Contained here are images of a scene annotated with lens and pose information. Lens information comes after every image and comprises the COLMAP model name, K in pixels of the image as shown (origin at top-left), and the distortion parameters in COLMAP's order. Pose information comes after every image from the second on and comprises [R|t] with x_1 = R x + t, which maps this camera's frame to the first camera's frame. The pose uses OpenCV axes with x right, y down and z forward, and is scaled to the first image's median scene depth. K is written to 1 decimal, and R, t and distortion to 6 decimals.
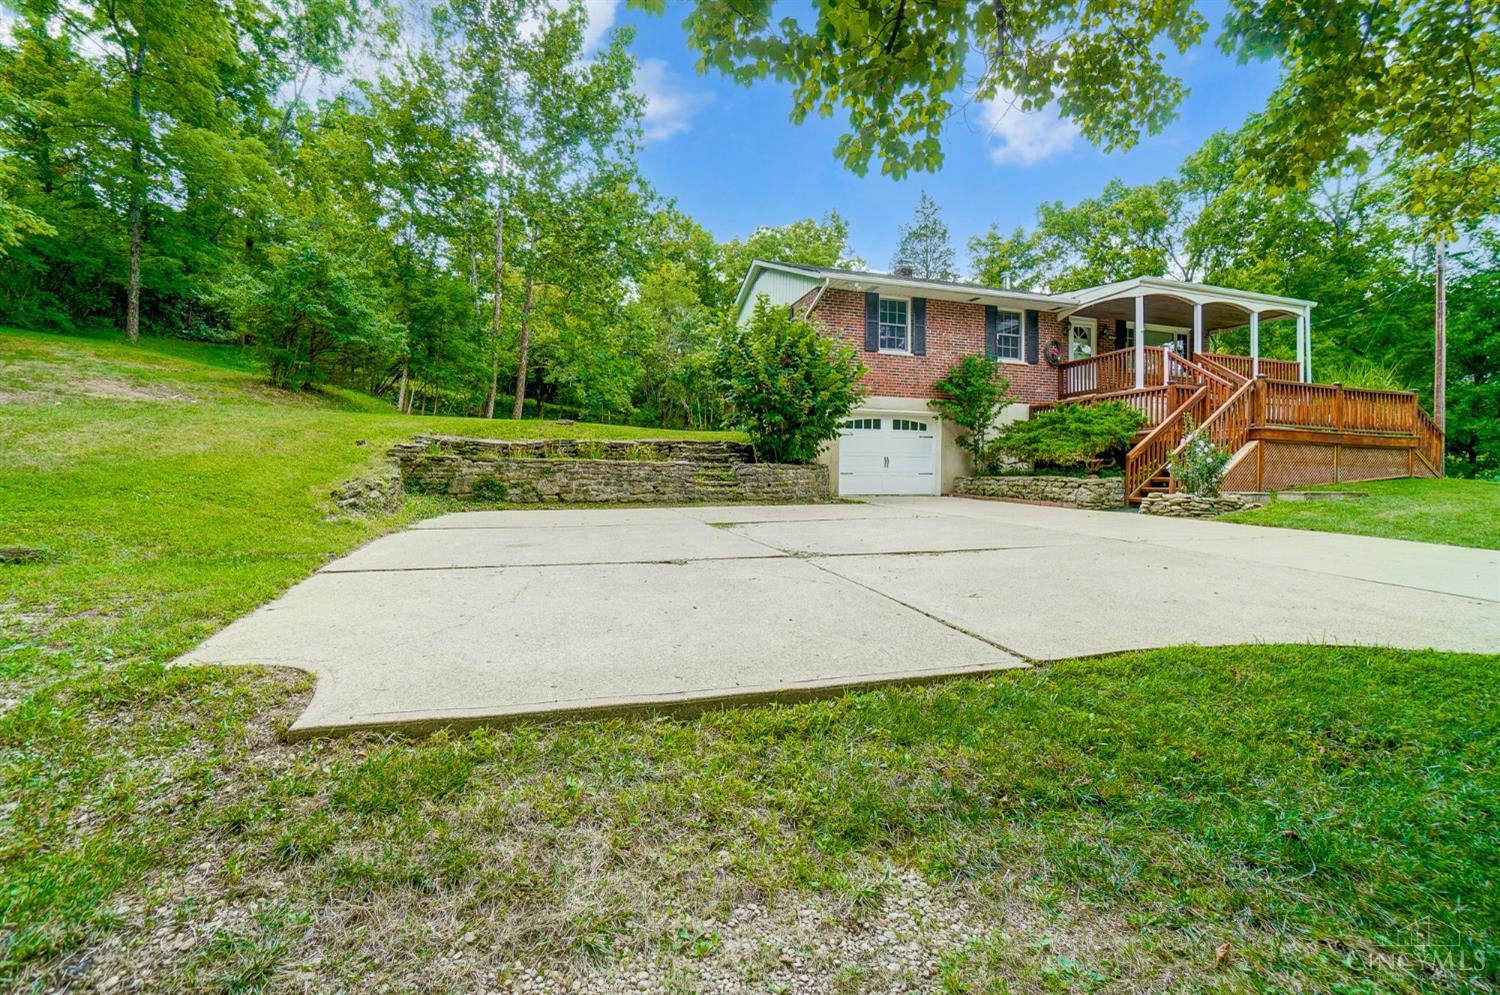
lens RADIAL K [[672.0, 0, 740.5], [0, 672.0, 490.1], [0, 0, 1]] dist [-0.058999, 0.026113]
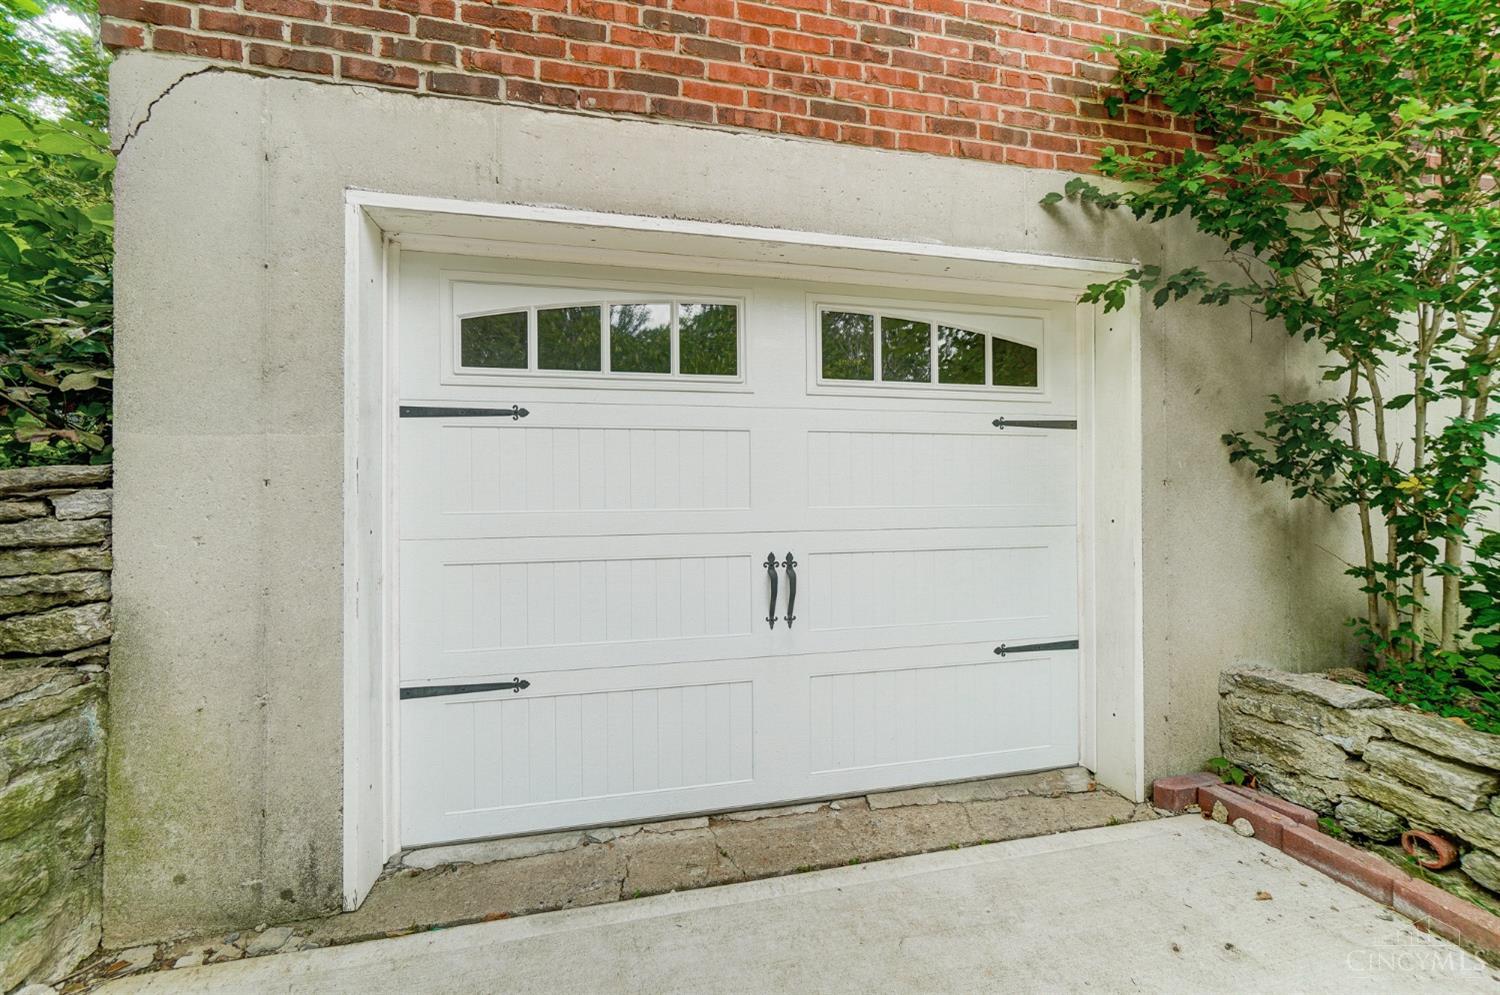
lens RADIAL K [[672.0, 0, 740.5], [0, 672.0, 490.1], [0, 0, 1]] dist [-0.058999, 0.026113]
pose [[0.998060, -0.010879, -0.061299, 0.222667], [0.009732, 0.999772, -0.018985, -0.062961], [0.061491, 0.018352, 0.997939, 0.863307]]
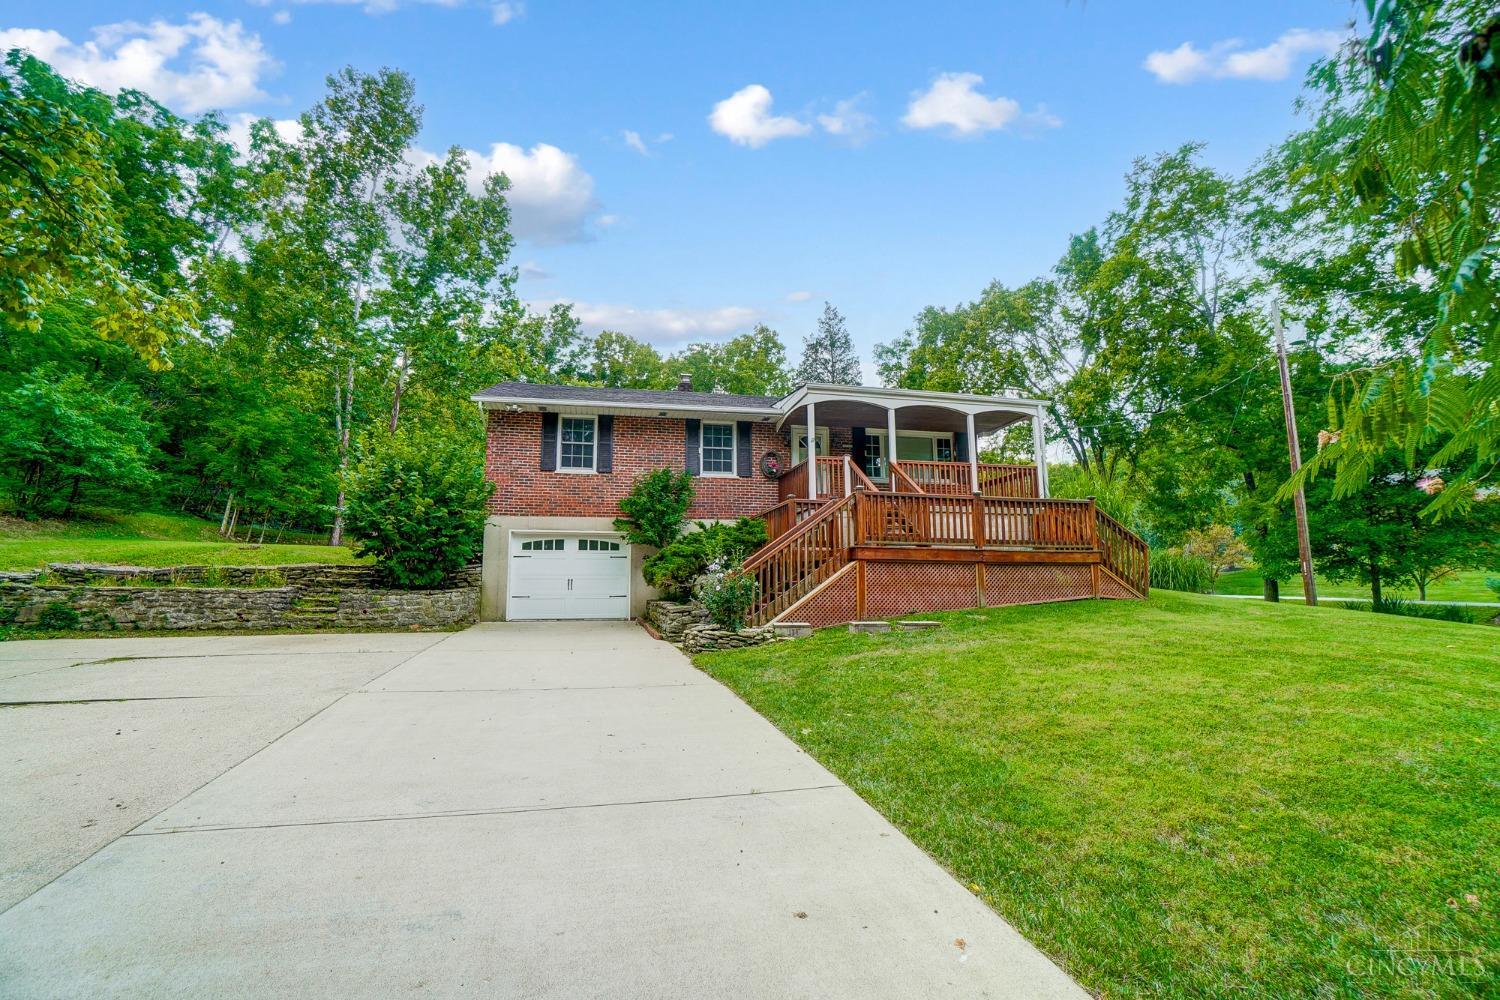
lens RADIAL K [[674.5, 0, 732.4], [0, 674.5, 498.3], [0, 0, 1]] dist [-0.060442, 0.024138]
pose [[0.995895, -0.020320, -0.088200, 0.545962], [0.007153, 0.989095, -0.147107, -0.020636], [0.090228, 0.145872, 0.985180, 0.059638]]
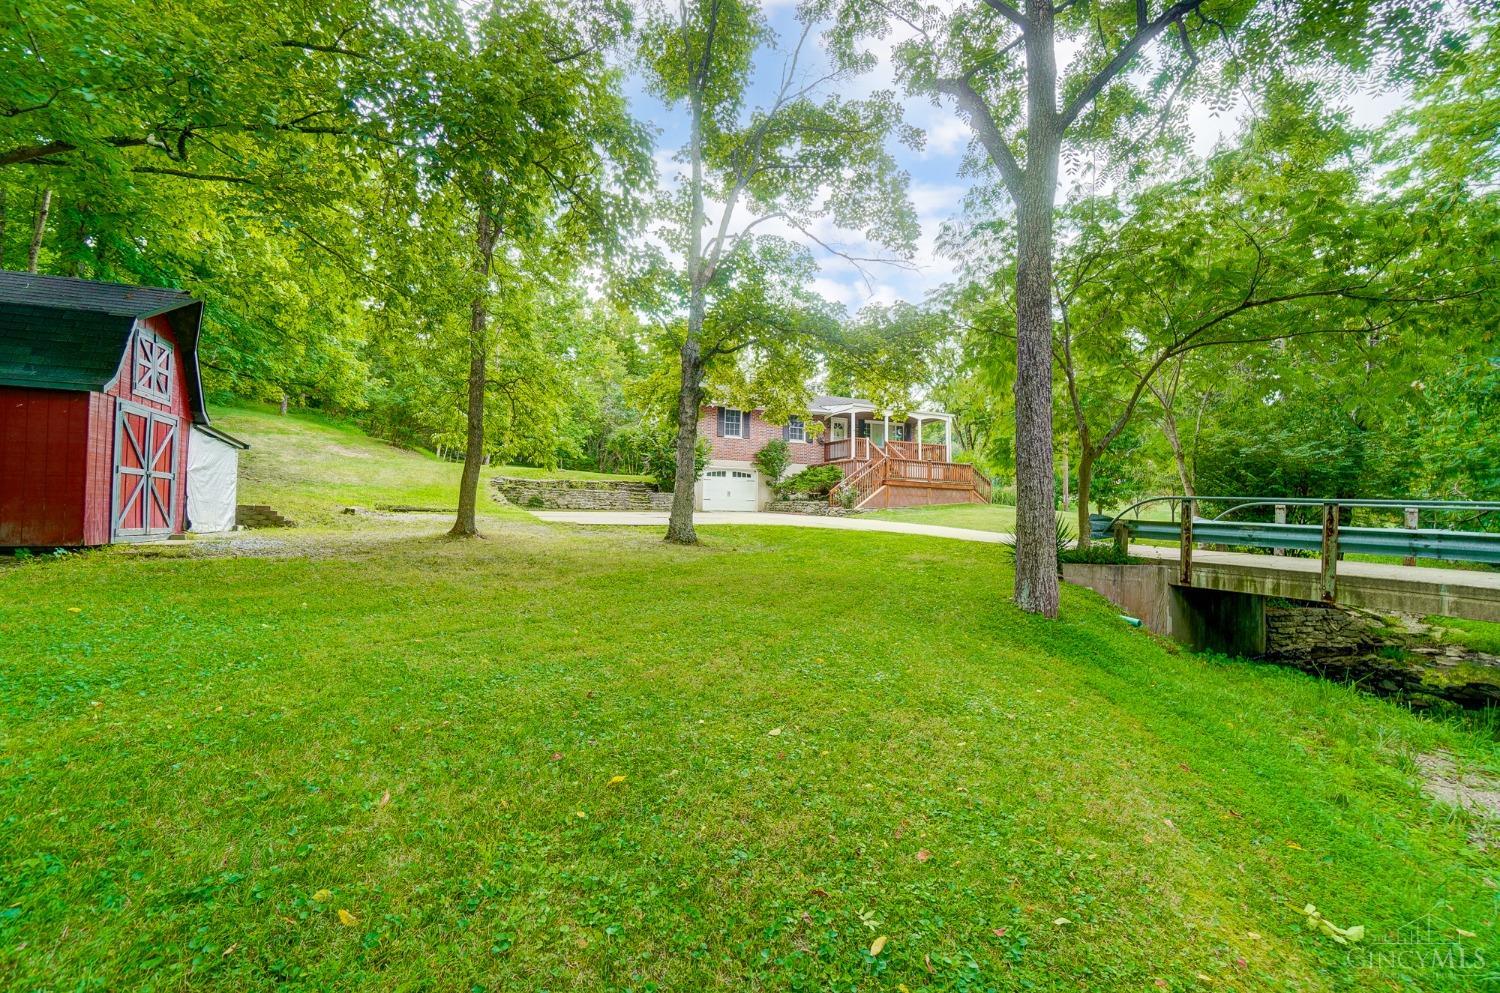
lens RADIAL K [[672.0, 0, 740.5], [0, 672.0, 489.1], [0, 0, 1]] dist [-0.058999, 0.026113]
pose [[0.992995, 0.016378, 0.117019, 0.026344], [-0.009753, 0.998329, -0.056963, 0.055040], [-0.117756, 0.055423, 0.991495, -0.928896]]
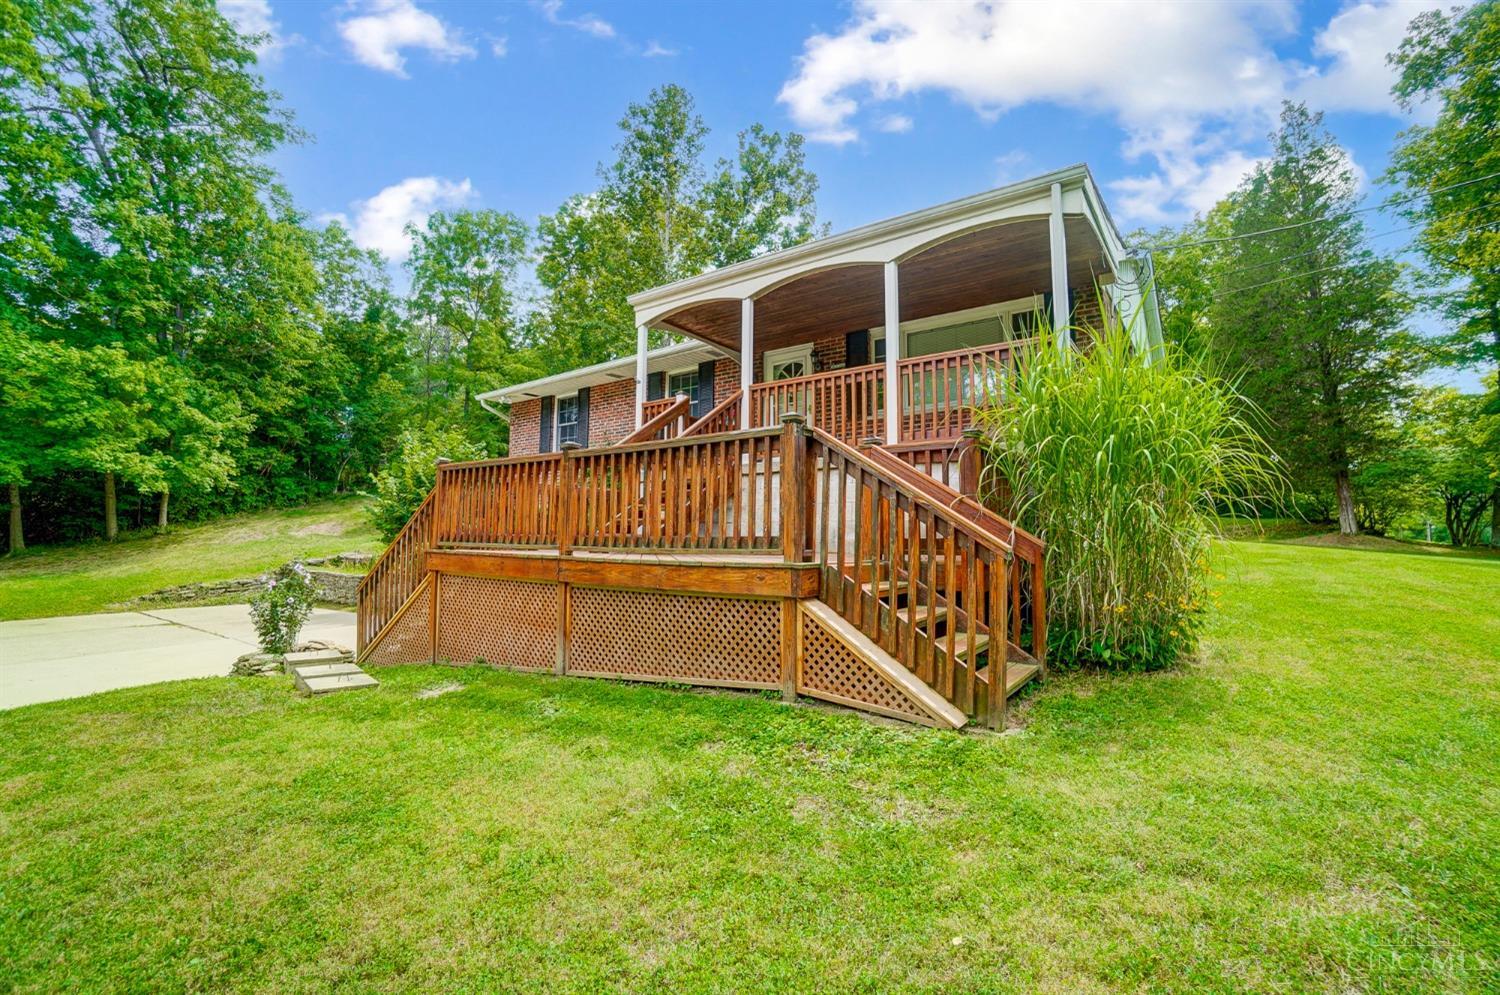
lens RADIAL K [[672.0, 0, 740.5], [0, 672.0, 490.1], [0, 0, 1]] dist [-0.058999, 0.026113]
pose [[0.577494, -0.070453, -0.813350, 1.109616], [-0.016211, 0.995083, -0.097705, -0.073439], [0.816234, 0.069609, 0.573512, 0.680874]]
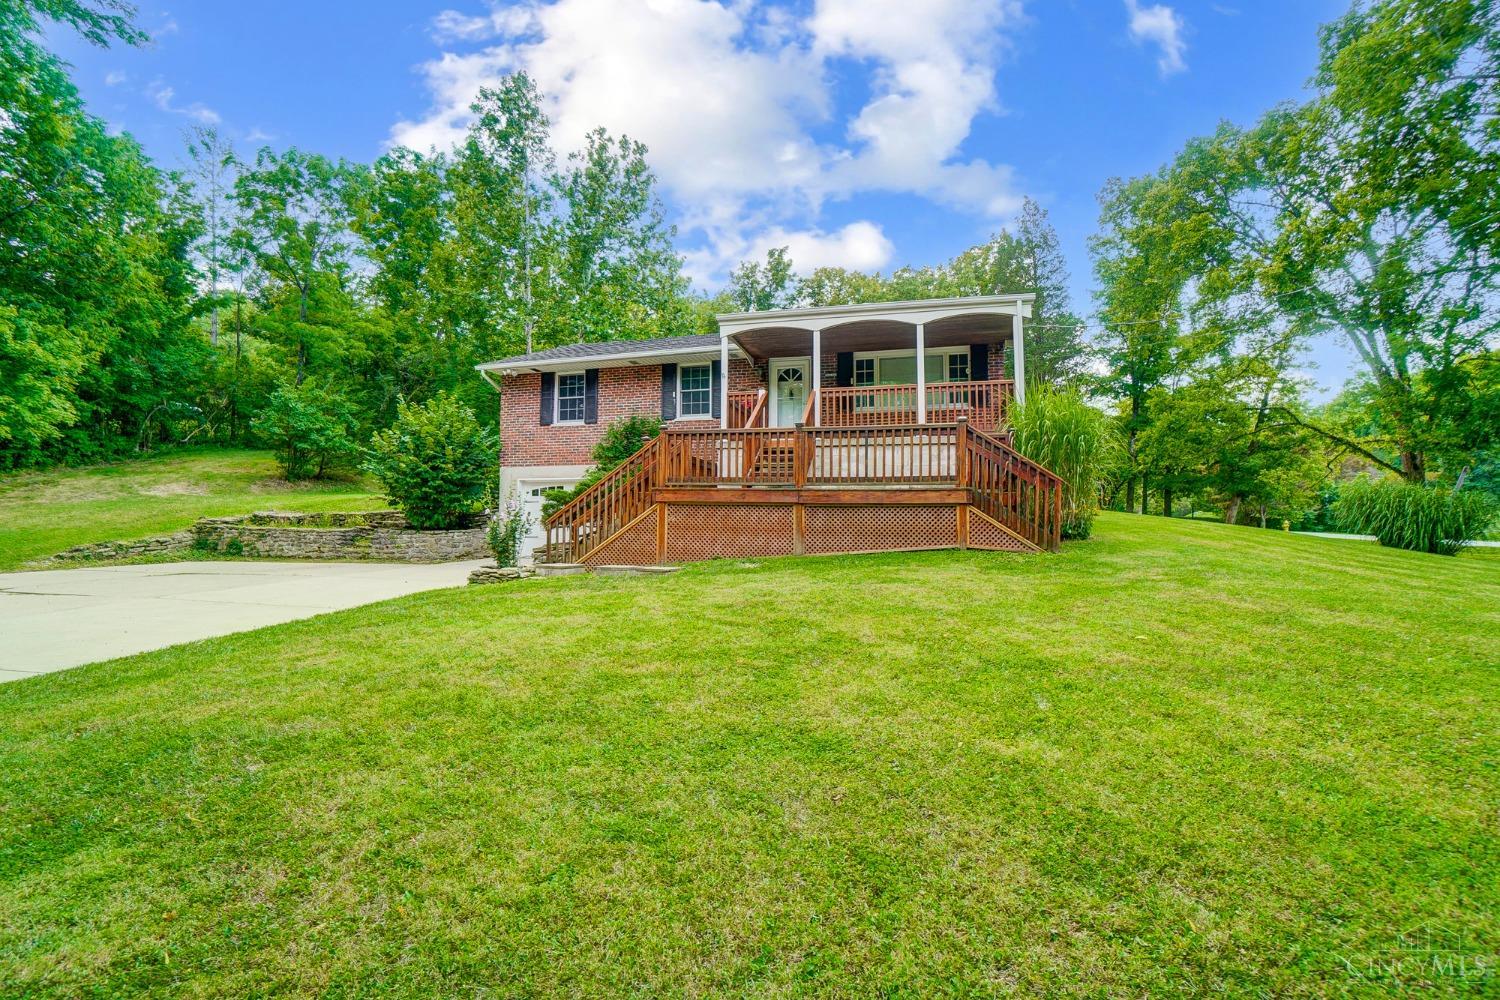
lens RADIAL K [[686.9, 0, 739.0], [0, 686.9, 498.2], [0, 0, 1]] dist [-0.042686, 0.000059]
pose [[0.840576, -0.025842, -0.541076, 1.054065], [-0.009015, 0.998056, -0.061672, -0.021797], [0.541618, 0.056718, 0.838709, 0.236660]]
